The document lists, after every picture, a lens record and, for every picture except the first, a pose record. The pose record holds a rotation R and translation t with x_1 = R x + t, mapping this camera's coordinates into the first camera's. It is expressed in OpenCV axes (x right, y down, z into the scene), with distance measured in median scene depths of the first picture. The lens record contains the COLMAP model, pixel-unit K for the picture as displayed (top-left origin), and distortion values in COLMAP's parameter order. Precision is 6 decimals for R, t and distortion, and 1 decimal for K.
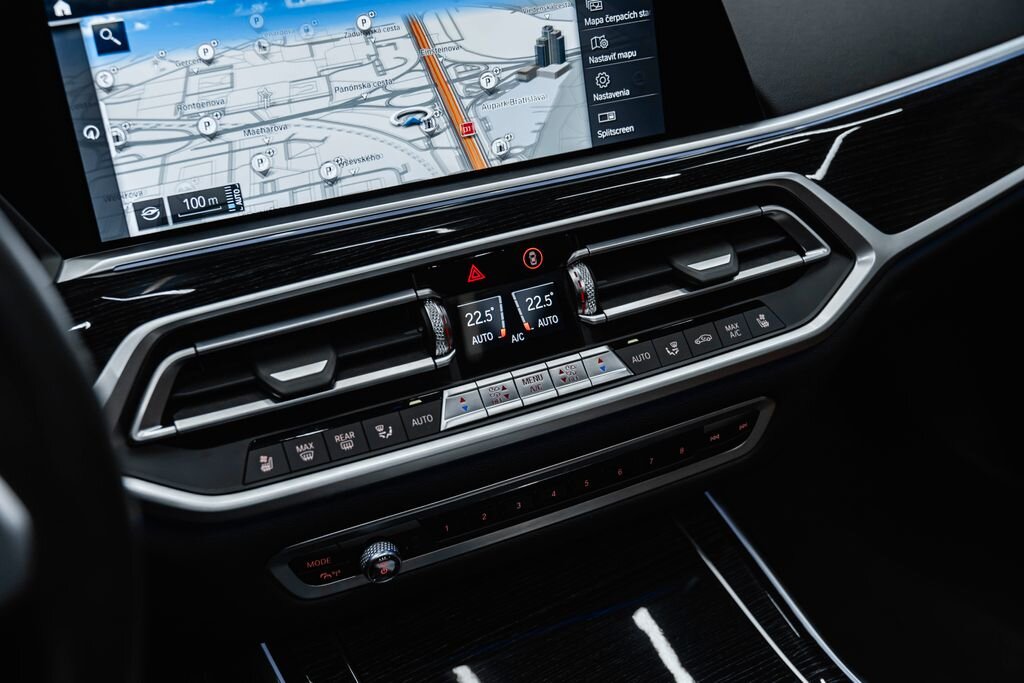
lens RADIAL K [[1167.2, 0, 507.4], [0, 1167.2, 335.9], [0, 0, 1]] dist [0.019273, 0.000000]
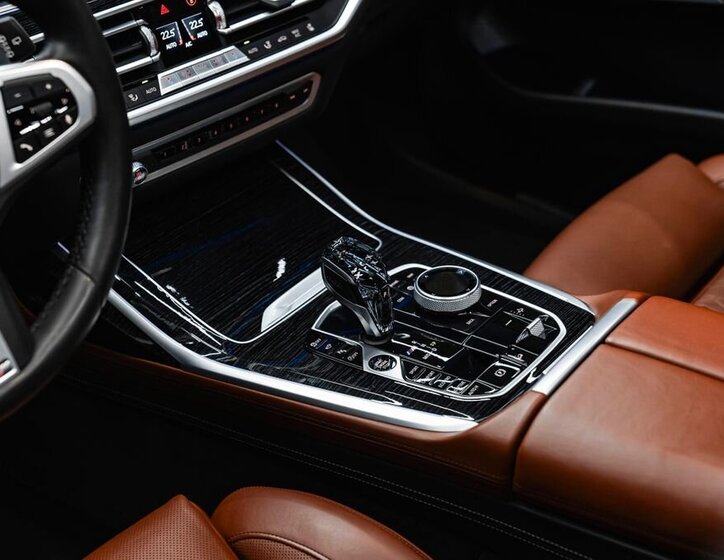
lens RADIAL K [[1460.5, 0, 398.3], [0, 1460.5, 253.7], [0, 0, 1]] dist [0.084566, 0.000000]
pose [[0.919816, -0.150173, 0.362473, -0.560599], [0.137643, 0.988644, 0.060312, 0.228497], [-0.367414, -0.005584, 0.930041, -1.227323]]
